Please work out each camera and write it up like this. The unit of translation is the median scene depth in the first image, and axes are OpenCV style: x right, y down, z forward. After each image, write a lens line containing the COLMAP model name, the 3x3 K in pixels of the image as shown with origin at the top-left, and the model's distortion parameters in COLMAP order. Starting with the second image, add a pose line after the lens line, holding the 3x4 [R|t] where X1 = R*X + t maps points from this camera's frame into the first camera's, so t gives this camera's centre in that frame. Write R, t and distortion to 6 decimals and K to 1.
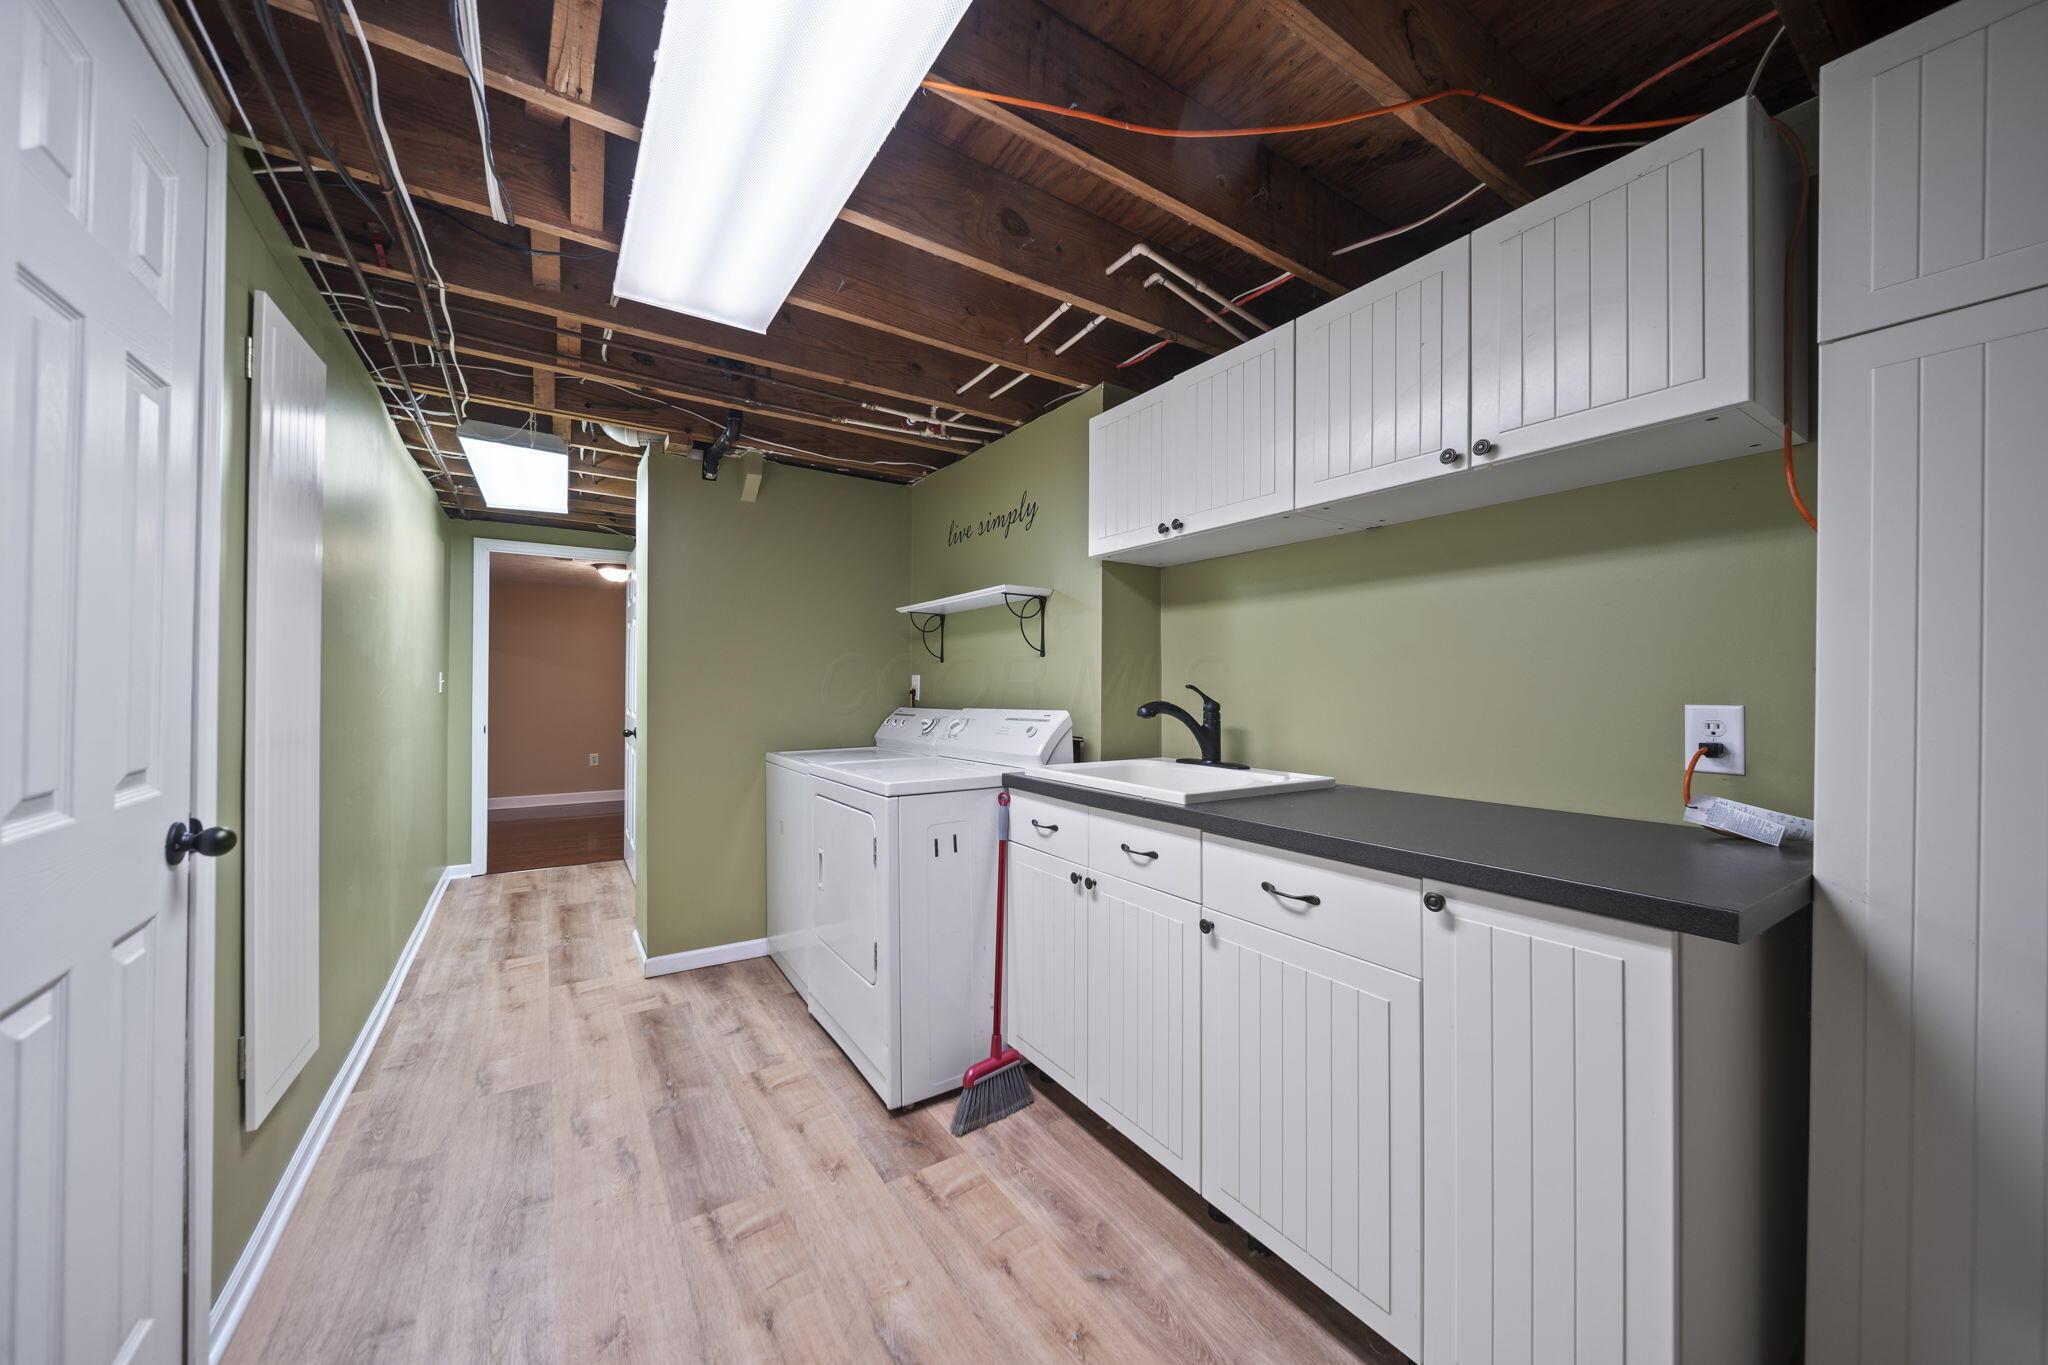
lens RADIAL K [[748.6, 0, 1024.0], [0, 748.6, 682.5], [0, 0, 1]] dist [0.000576, -0.000004]
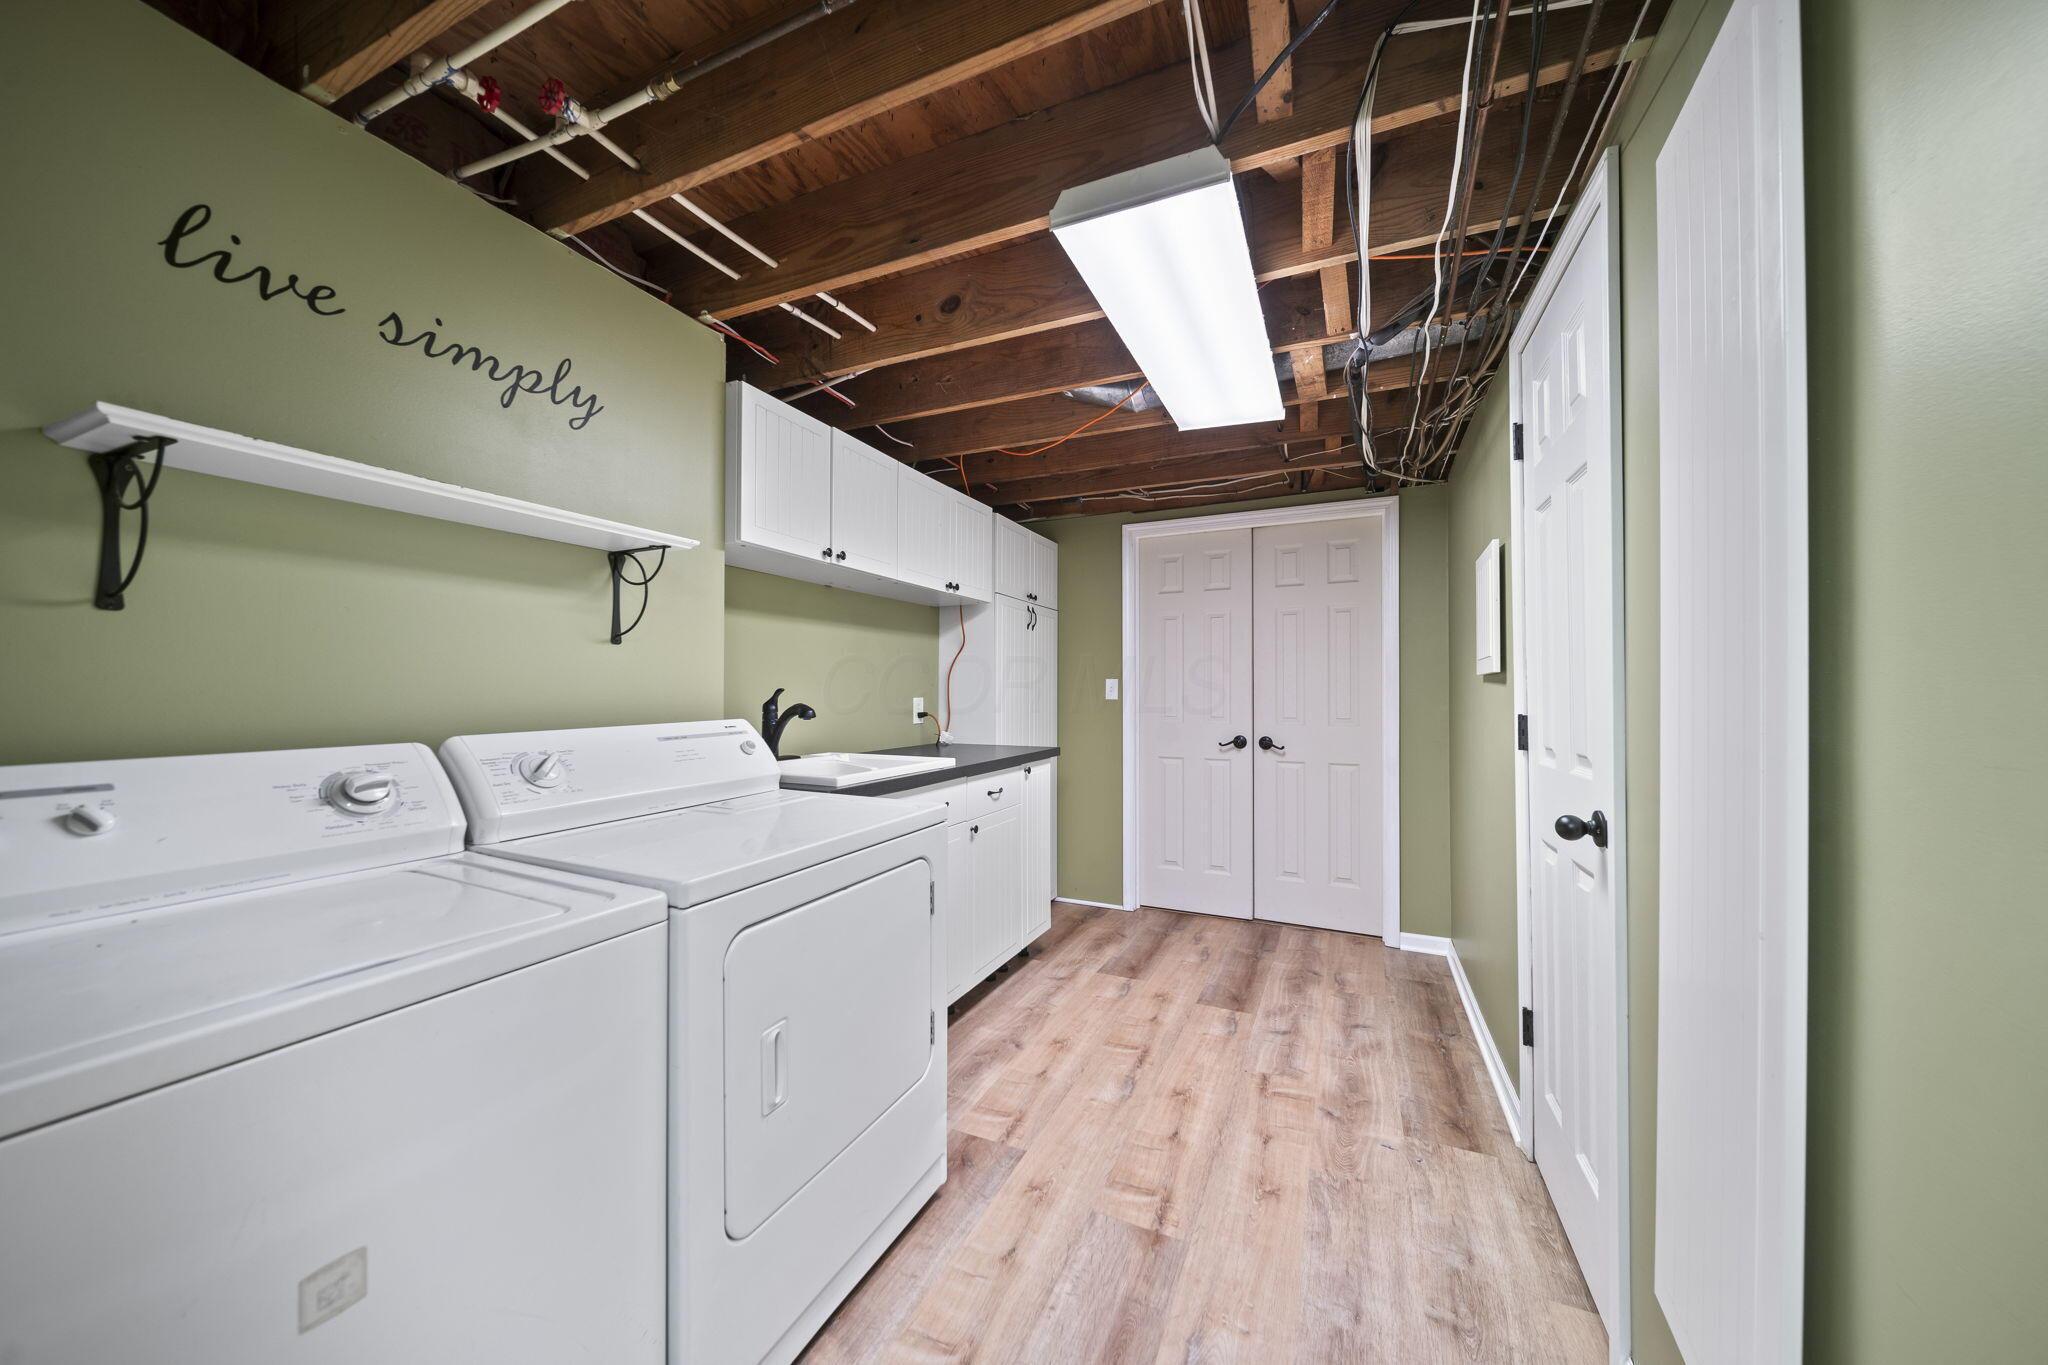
lens RADIAL K [[710.6, 0, 1024.1], [0, 710.6, 698.5], [0, 0, 1]] dist [0.000159, -0.000080]
pose [[-0.540679, -0.011074, 0.841156, -1.046355], [-0.007449, 0.999937, 0.008376, 0.007166], [-0.841196, -0.001736, -0.540727, 1.569696]]
